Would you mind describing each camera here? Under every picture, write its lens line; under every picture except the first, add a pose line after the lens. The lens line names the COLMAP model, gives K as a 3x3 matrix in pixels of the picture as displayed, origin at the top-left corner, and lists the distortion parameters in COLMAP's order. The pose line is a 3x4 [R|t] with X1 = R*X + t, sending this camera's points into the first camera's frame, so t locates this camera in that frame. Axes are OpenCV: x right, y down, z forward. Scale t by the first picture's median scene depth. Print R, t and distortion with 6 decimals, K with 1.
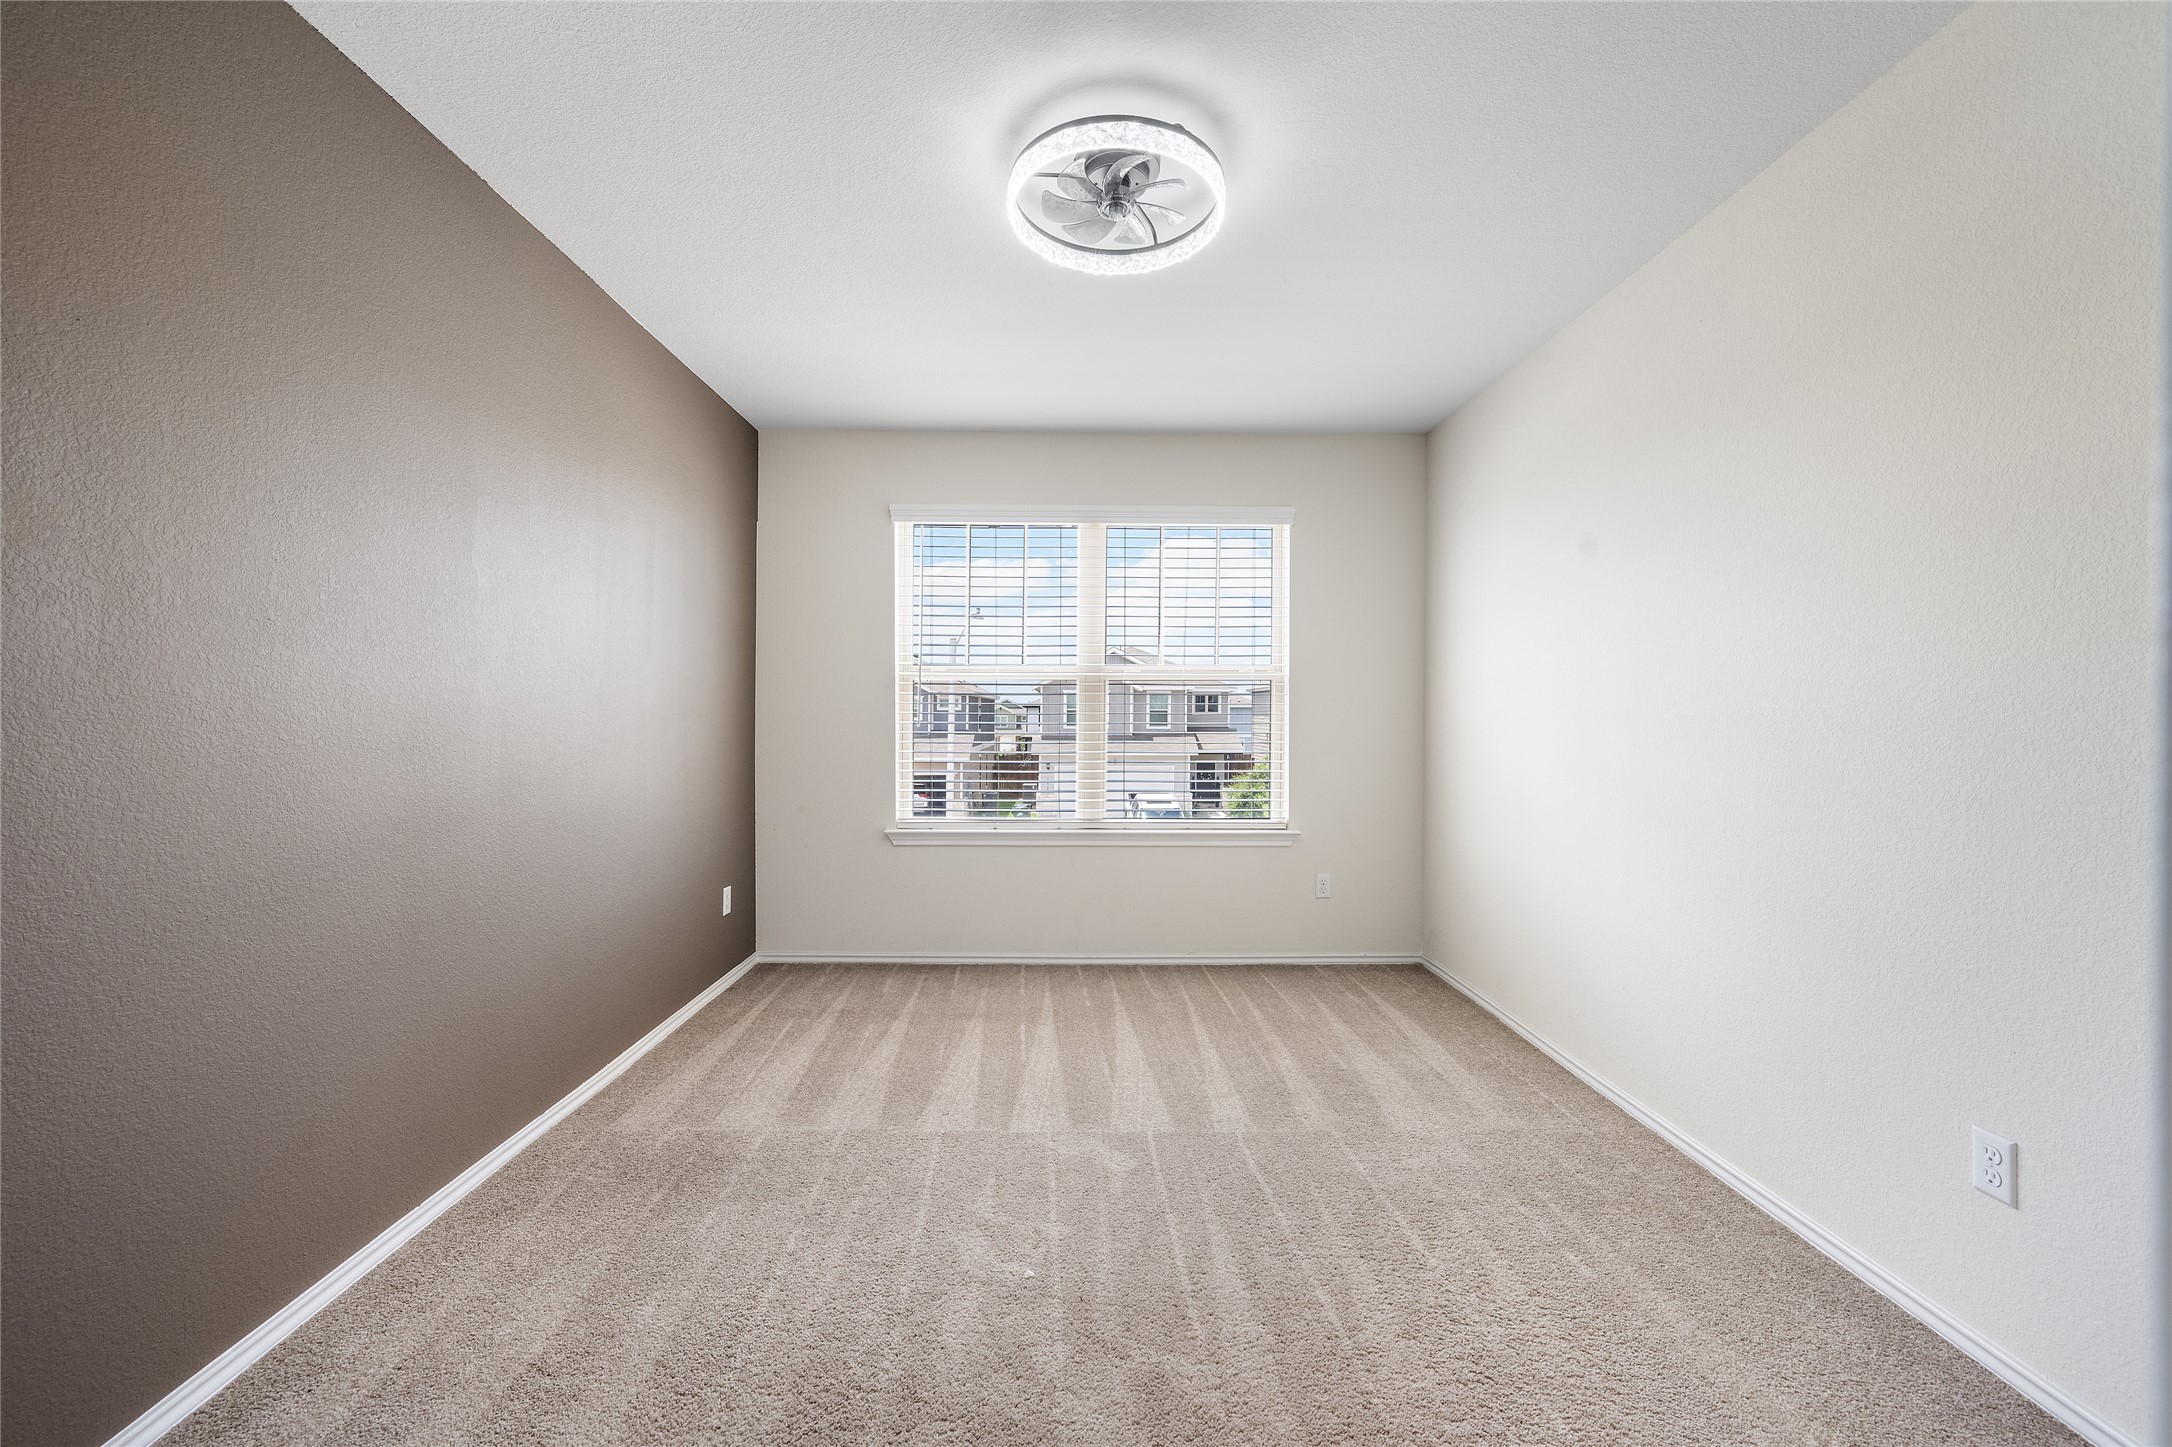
lens RADIAL K [[876.4, 0, 1086.5], [0, 876.4, 721.9], [0, 0, 1]] dist [-0.000137, 0.000572]
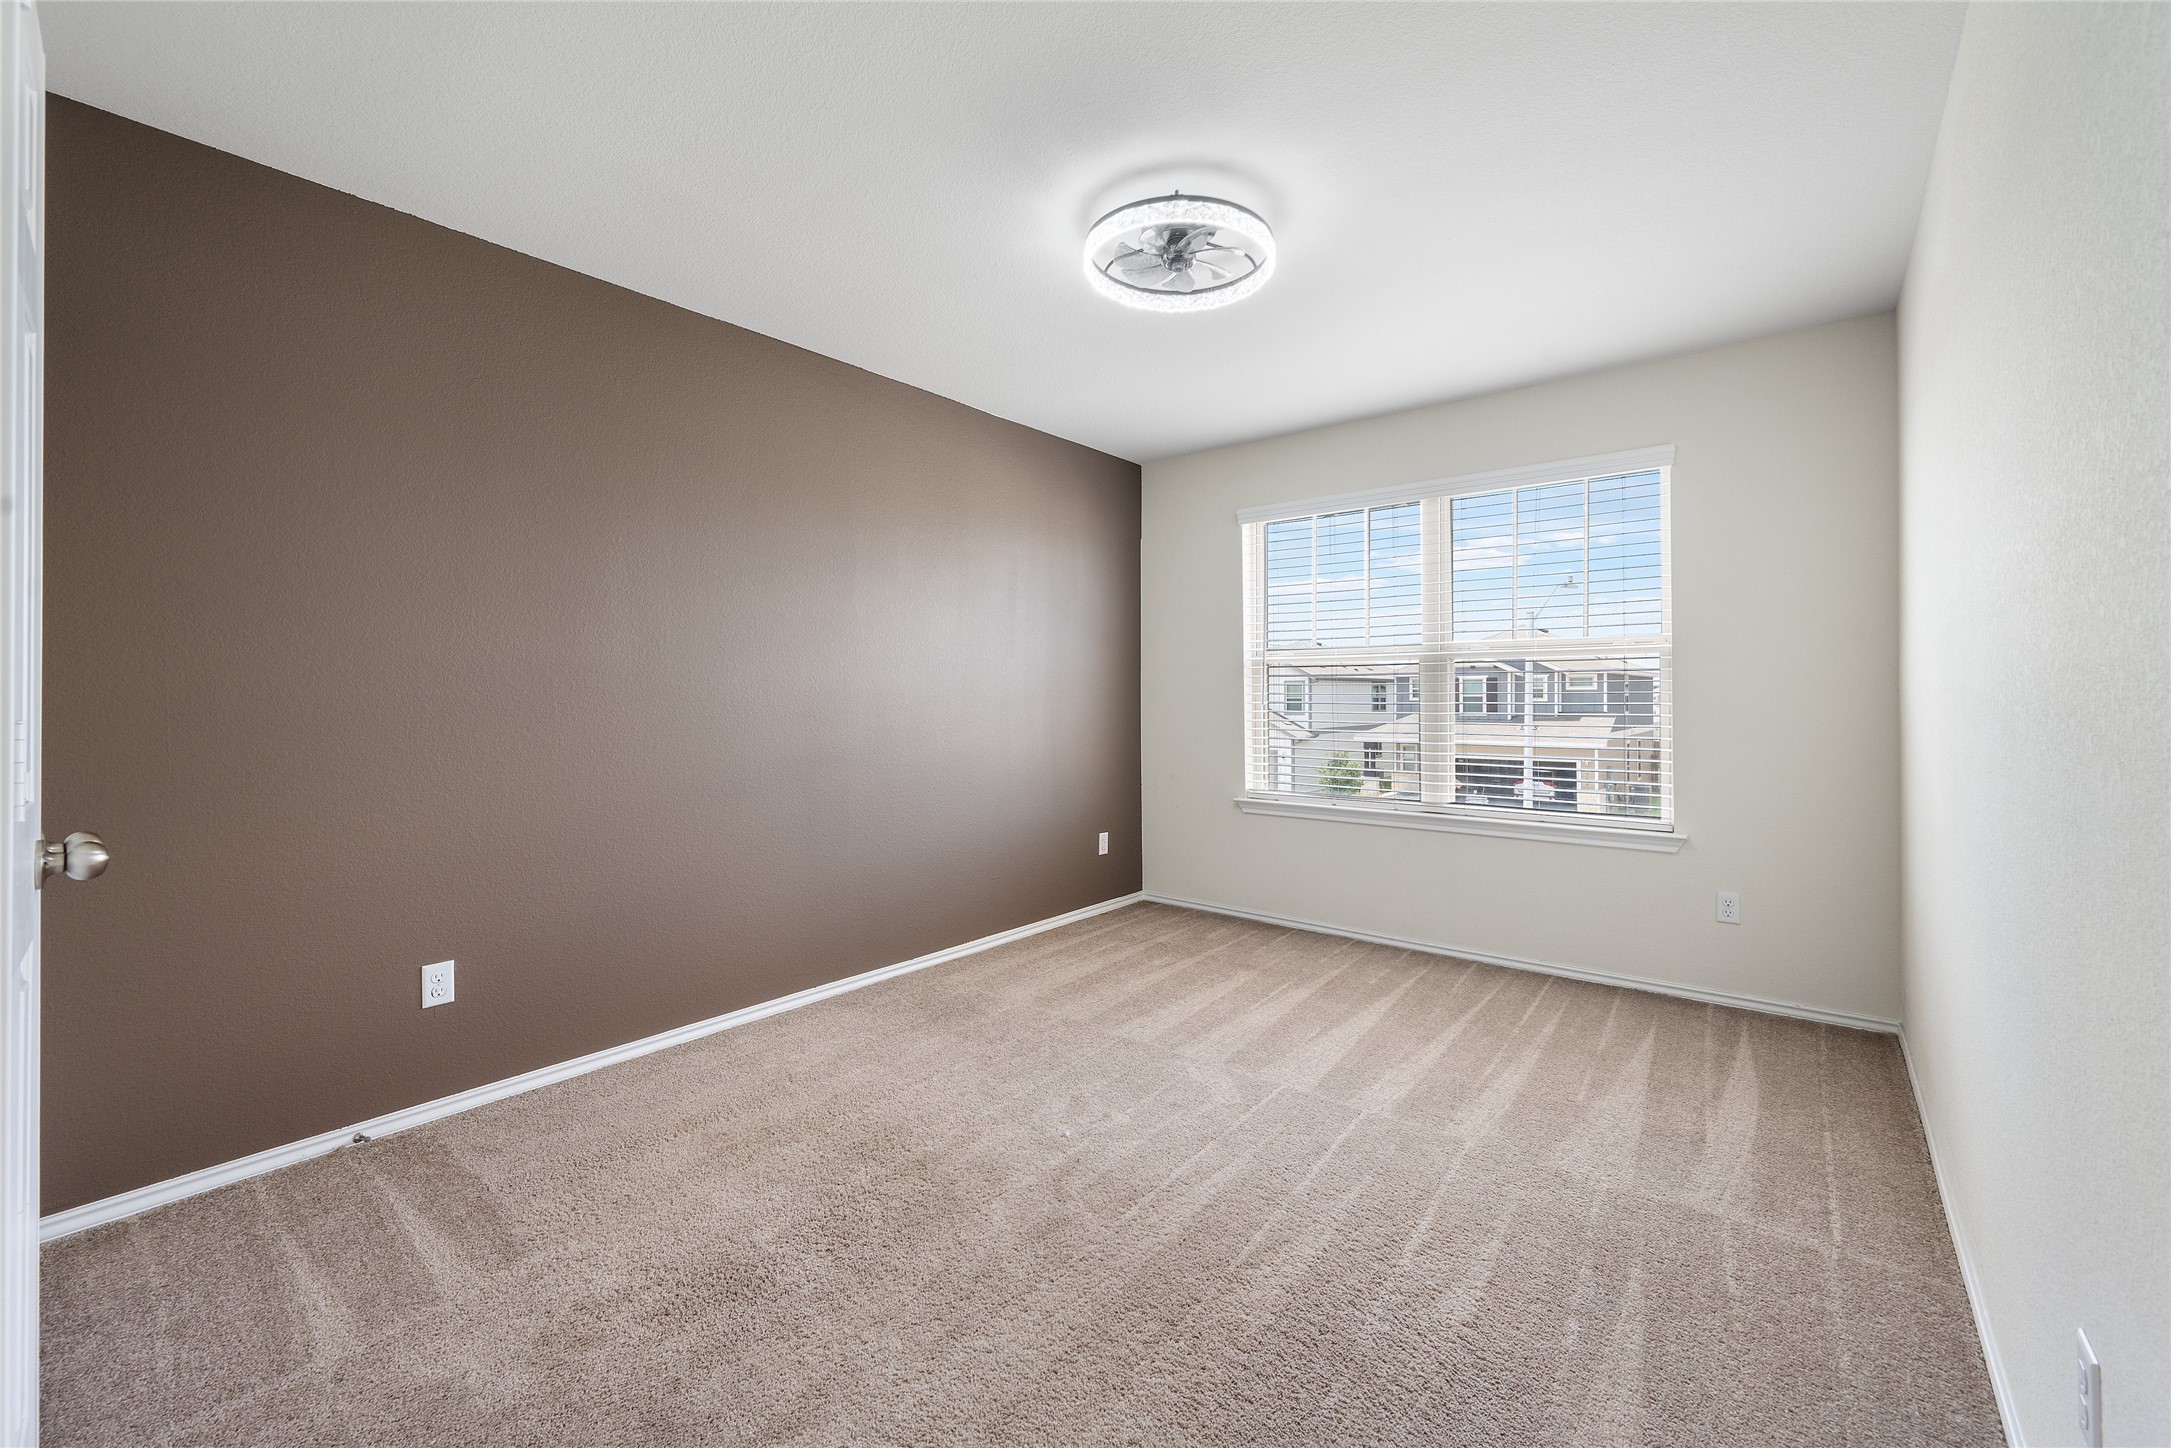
lens RADIAL K [[868.7, 0, 1090.6], [0, 868.7, 682.3], [0, 0, 1]] dist [0.000488, 0.000184]
pose [[0.773785, -0.014347, -0.633286, 0.383482], [-0.000649, 0.999725, -0.023441, 0.001171], [0.633449, 0.018549, 0.773562, 0.016761]]
